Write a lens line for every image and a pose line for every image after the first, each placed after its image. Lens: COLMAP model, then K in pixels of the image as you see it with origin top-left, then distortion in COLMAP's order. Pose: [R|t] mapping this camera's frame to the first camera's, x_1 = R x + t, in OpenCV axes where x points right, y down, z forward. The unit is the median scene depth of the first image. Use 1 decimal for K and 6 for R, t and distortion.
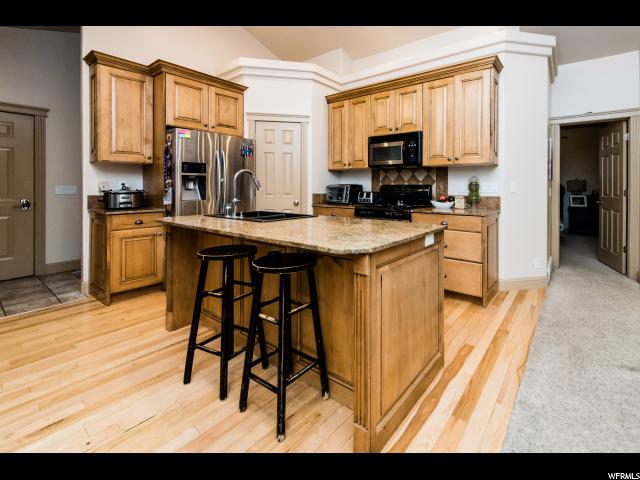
lens RADIAL K [[269.6, 0, 418.0], [0, 269.6, 189.3], [0, 0, 1]] dist [-0.001084, 0.000068]
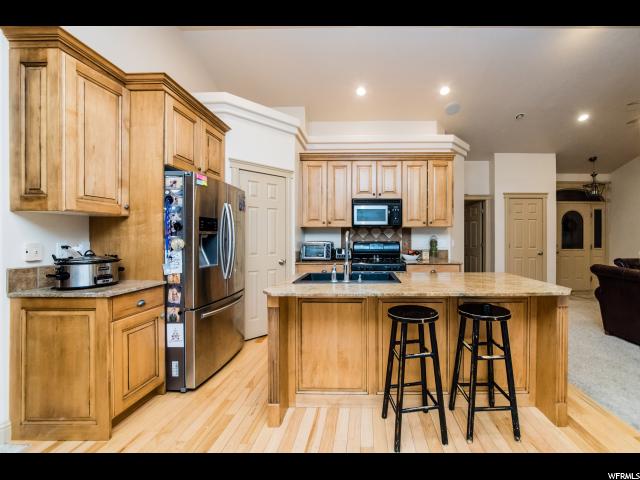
lens RADIAL K [[240.7, 0, 352.3], [0, 240.7, 239.4], [0, 0, 1]] dist [-0.002683, -0.000227]
pose [[0.853340, -0.005482, 0.521326, -0.752543], [0.004164, 0.999984, 0.003700, -0.033289], [-0.521338, -0.000987, 0.853350, 0.167313]]
